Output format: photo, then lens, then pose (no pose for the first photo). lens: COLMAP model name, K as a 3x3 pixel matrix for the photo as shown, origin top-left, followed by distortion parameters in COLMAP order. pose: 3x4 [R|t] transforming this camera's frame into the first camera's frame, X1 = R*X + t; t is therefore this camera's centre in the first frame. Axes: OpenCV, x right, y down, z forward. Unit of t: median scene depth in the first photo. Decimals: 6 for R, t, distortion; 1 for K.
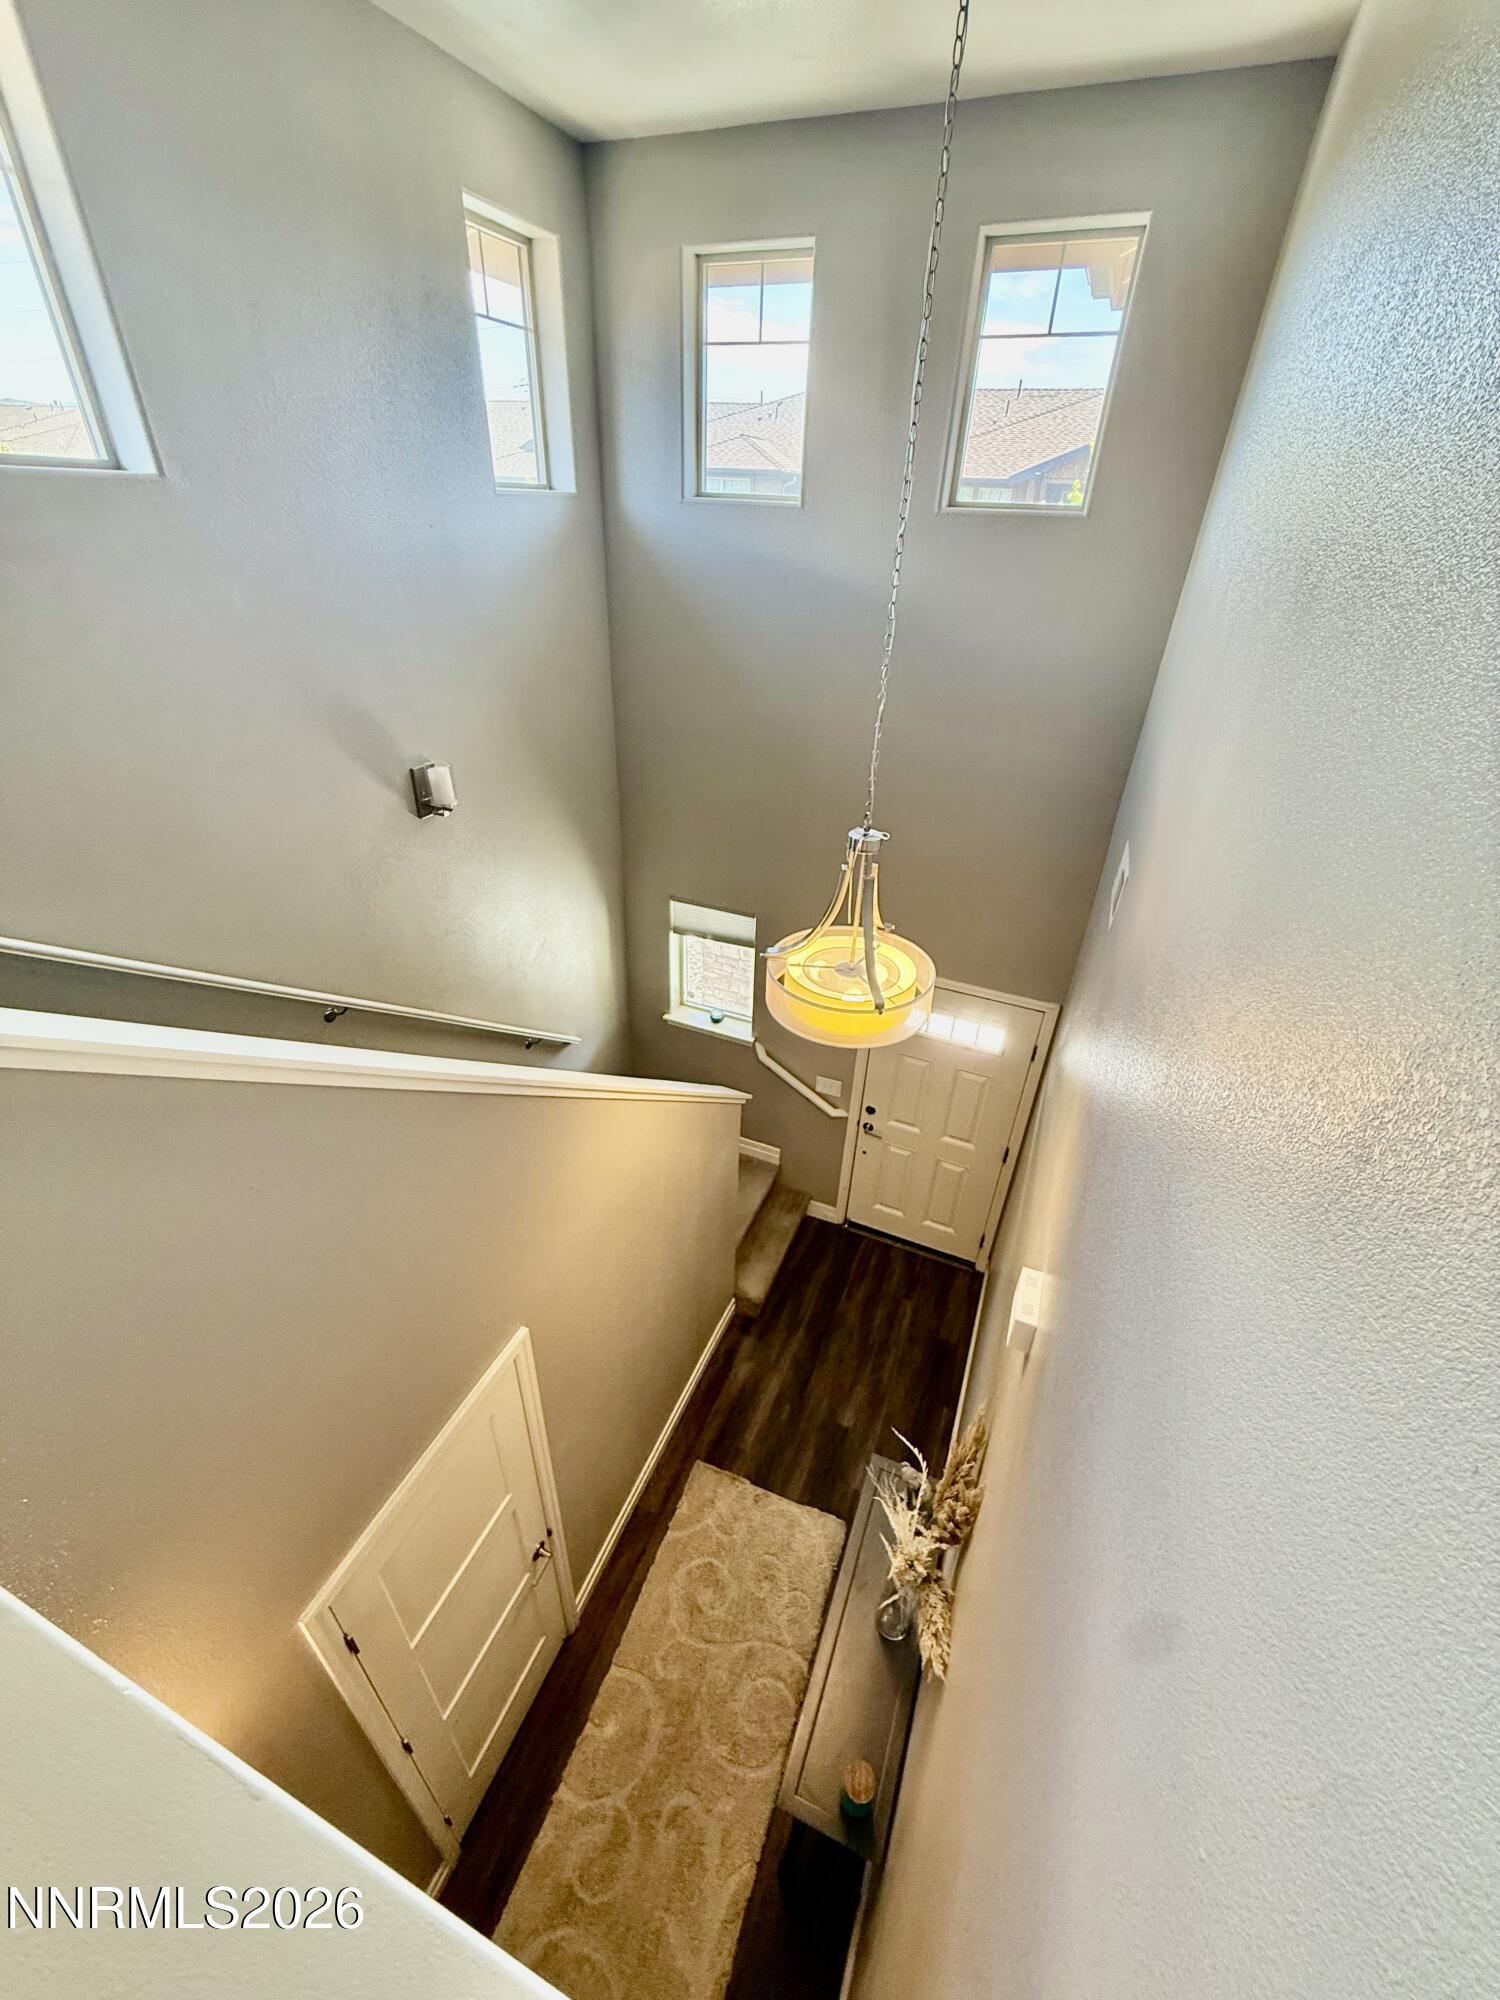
lens RADIAL K [[796.7, 0, 757.1], [0, 796.7, 993.7], [0, 0, 1]] dist [0.000747, -0.000918]
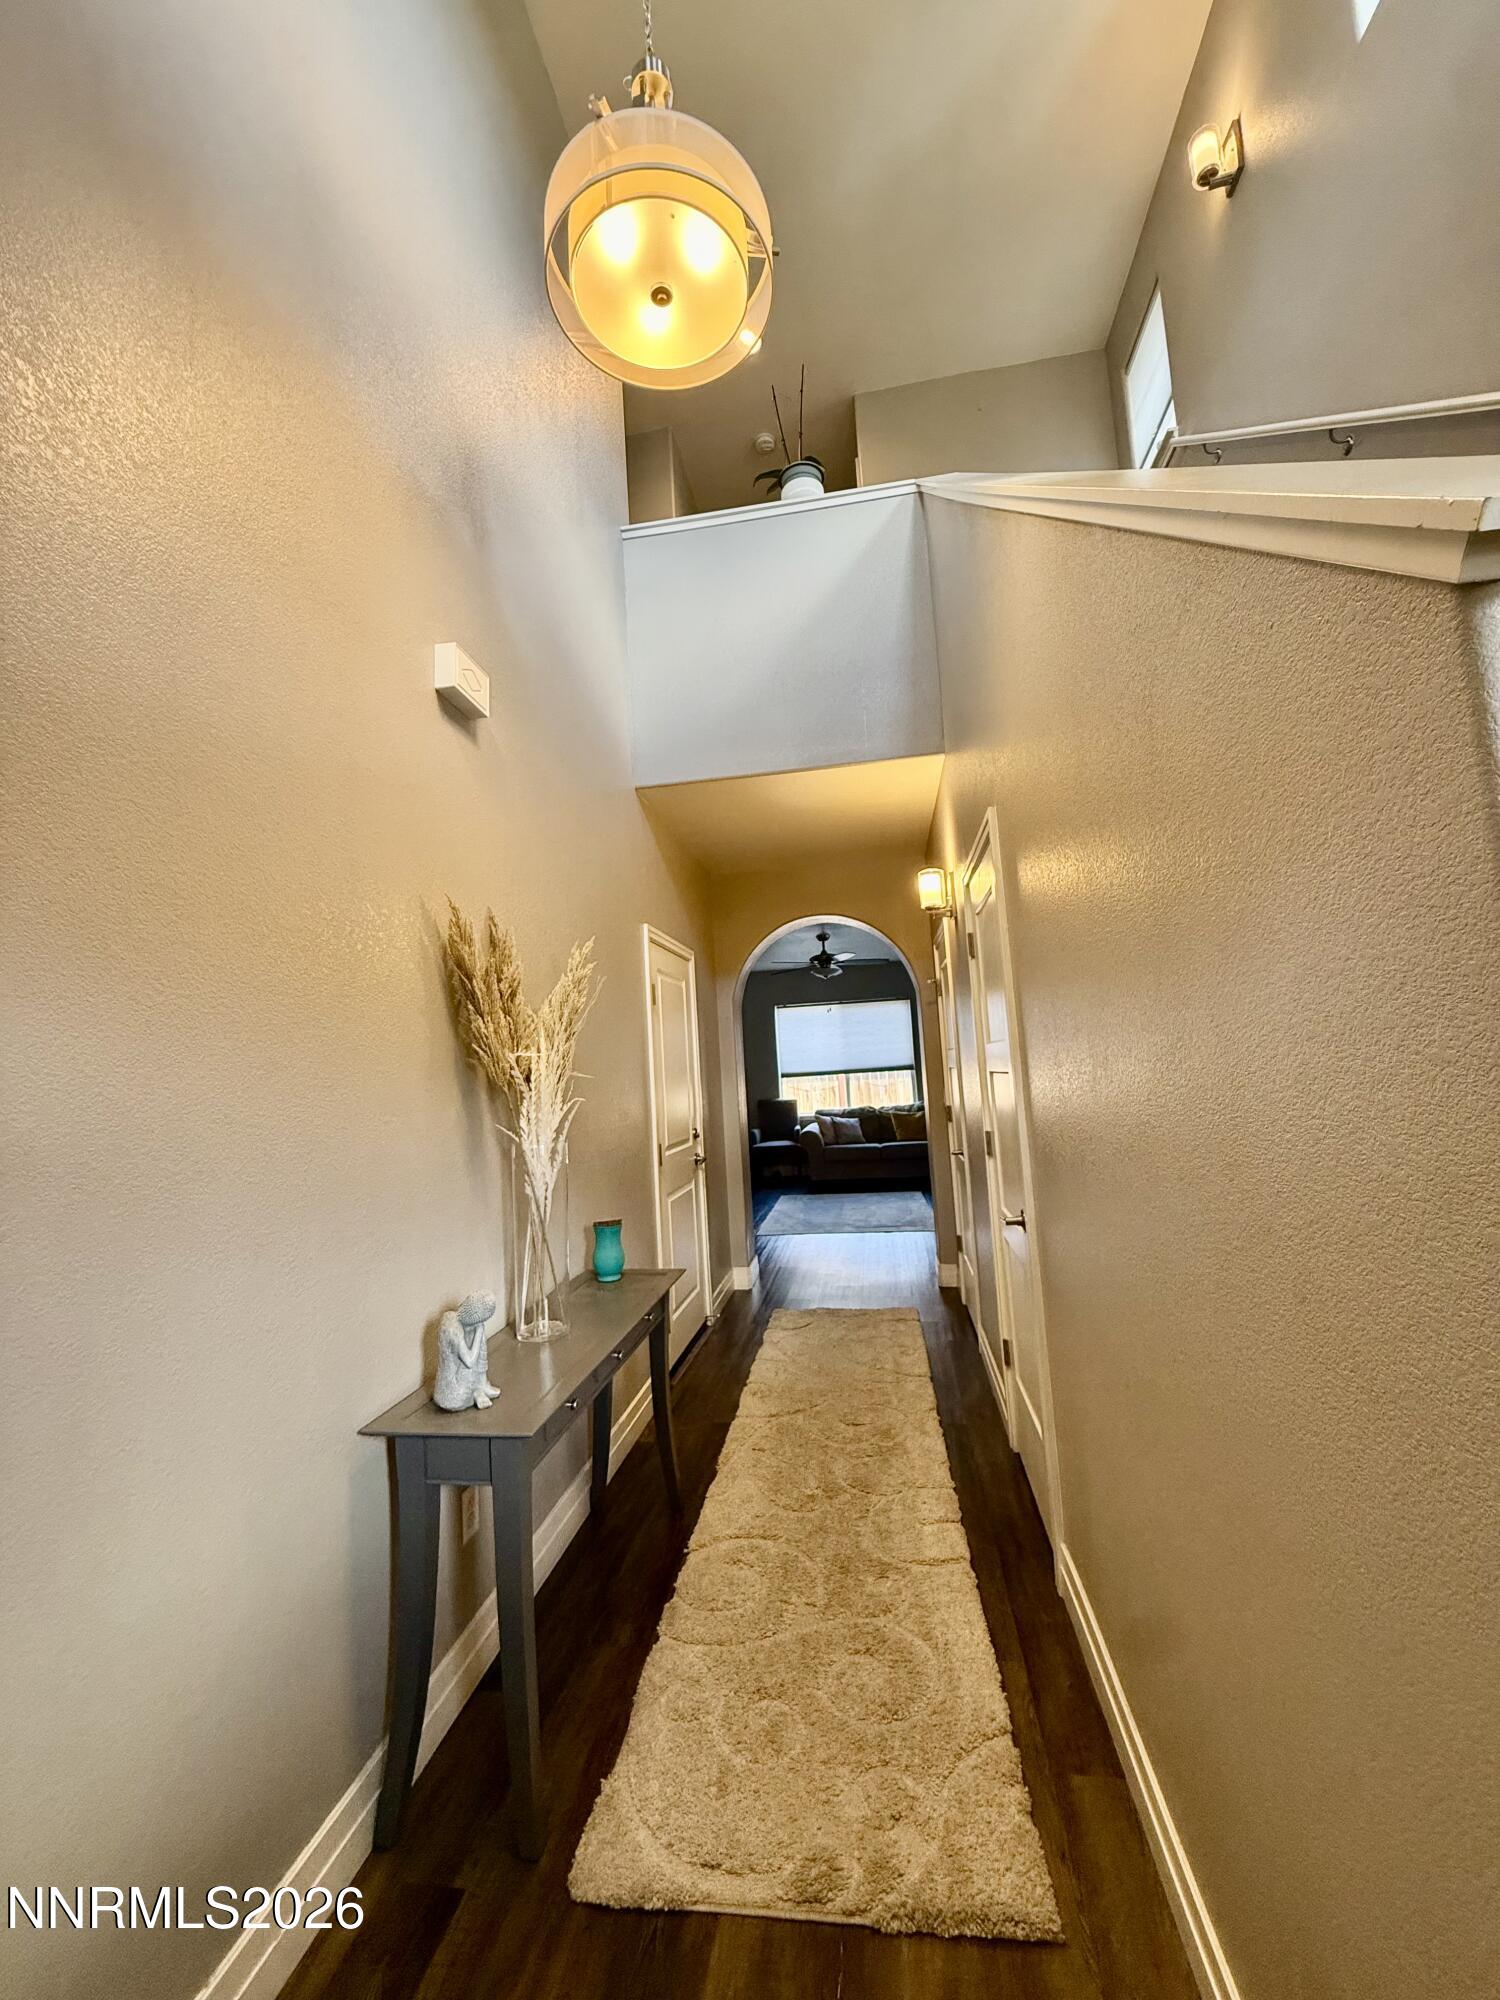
lens RADIAL K [[796.7, 0, 757.1], [0, 796.7, 993.7], [0, 0, 1]] dist [0.000747, -0.000918]
pose [[-0.971637, 0.003769, -0.236446, 0.148973], [-0.101238, 0.896981, 0.430320, 0.205542], [0.213709, 0.442053, -0.871159, 1.513733]]
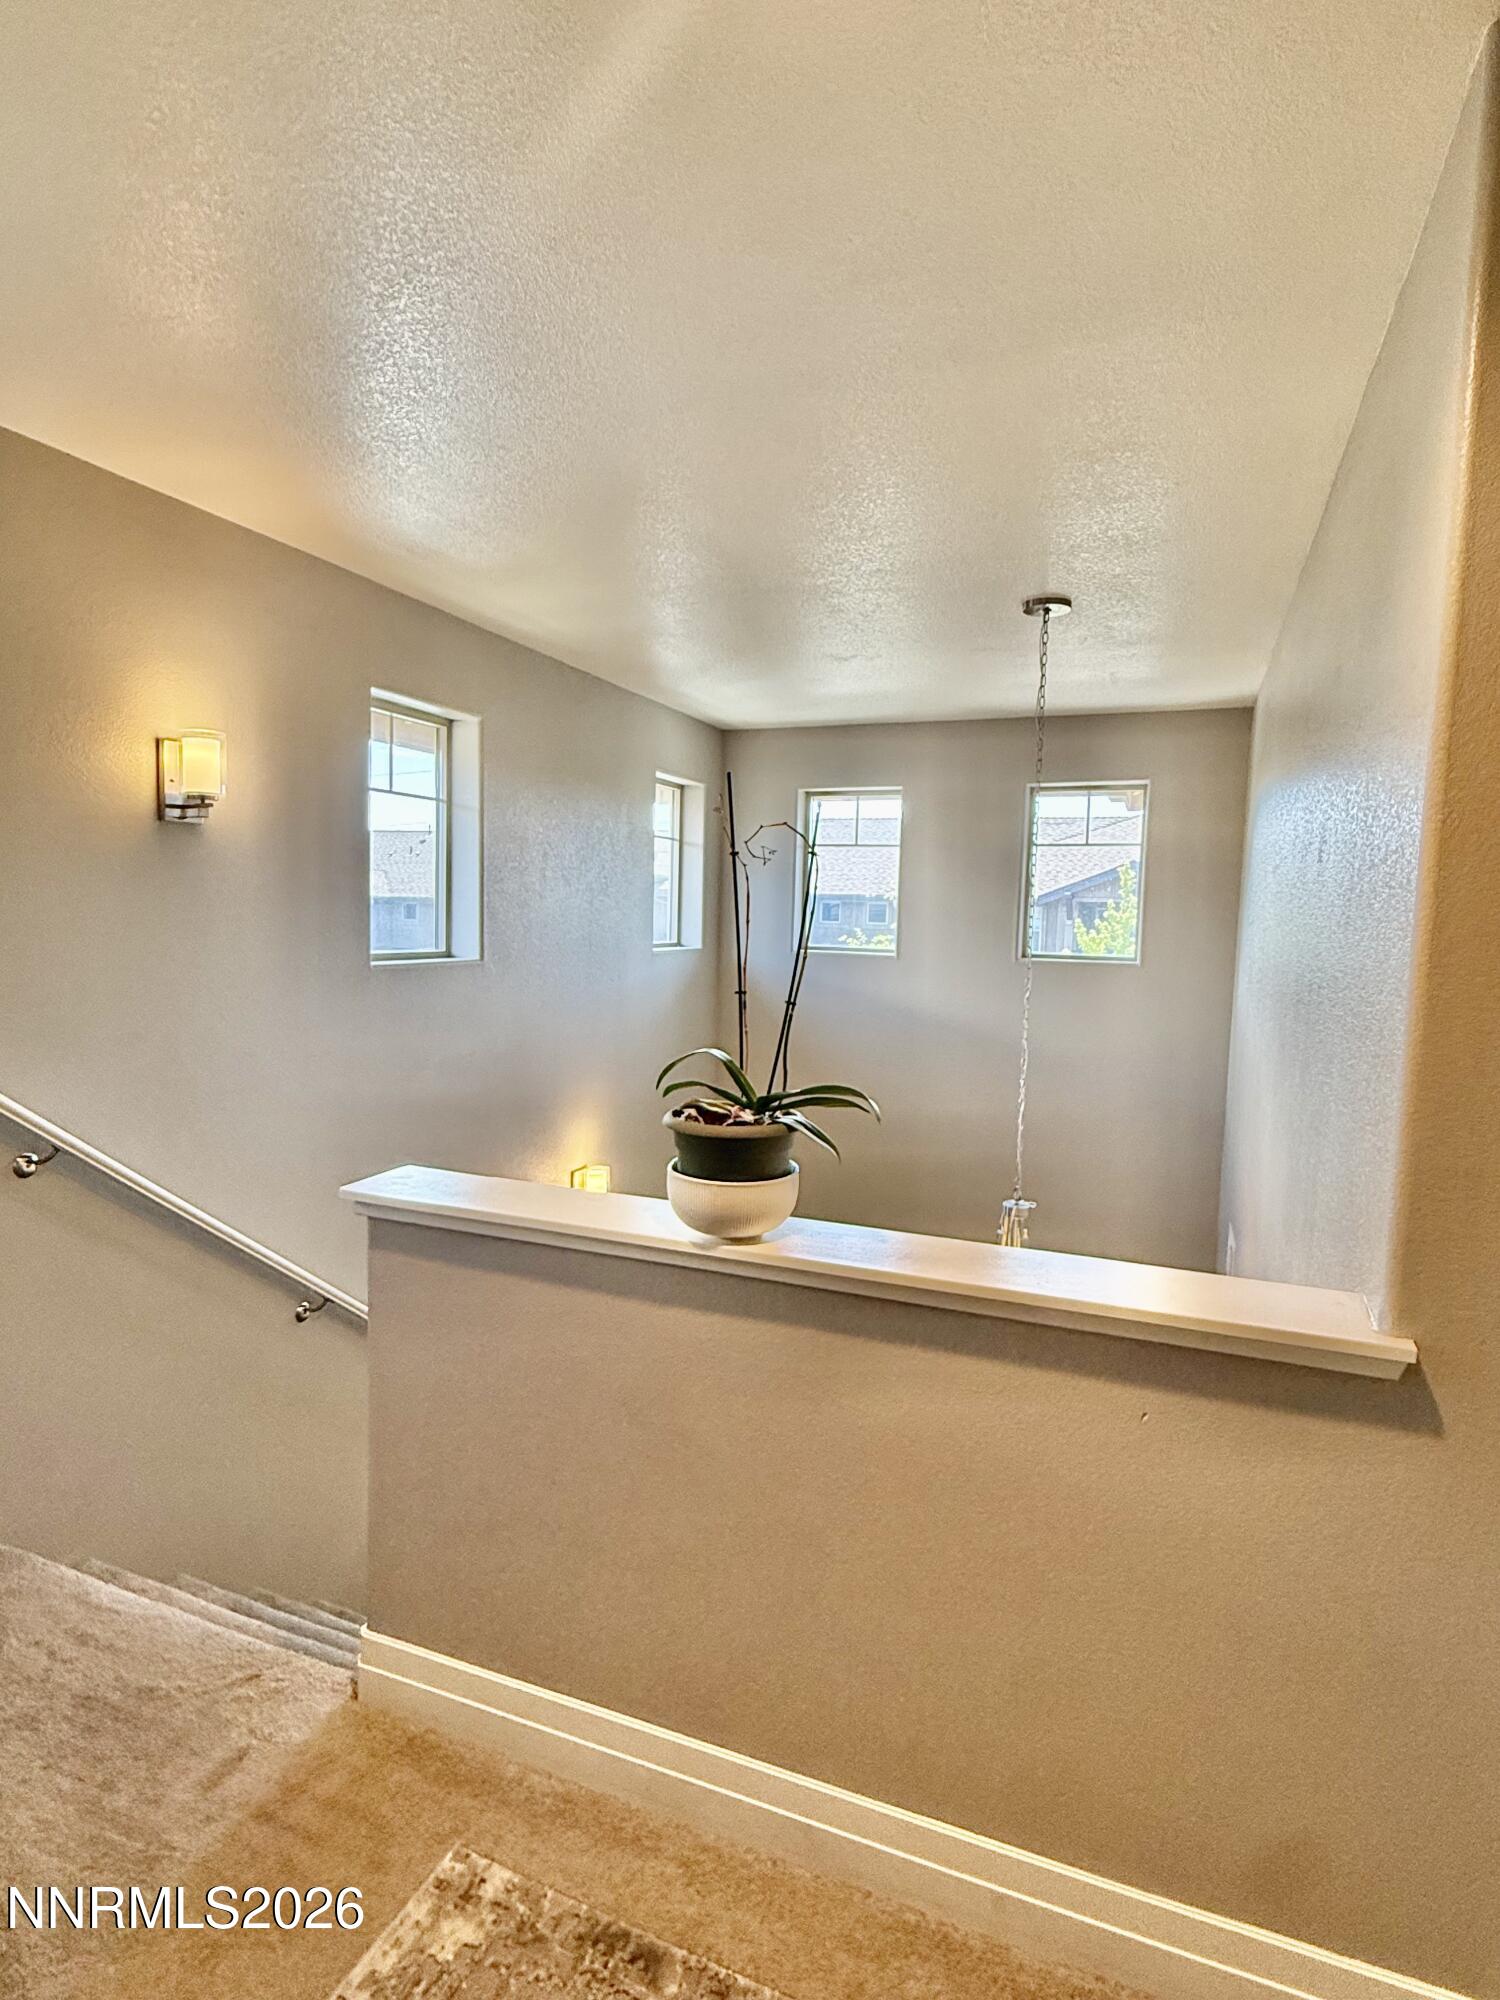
lens RADIAL K [[1068.6, 0, 750.0], [0, 1068.6, 1000.0], [0, 0, 1]] dist [0.001340, 0.000138]
pose [[0.999933, -0.010525, 0.004763, -0.182629], [0.011540, 0.890245, -0.455335, 0.174505], [0.000552, 0.455360, 0.890307, -0.409854]]
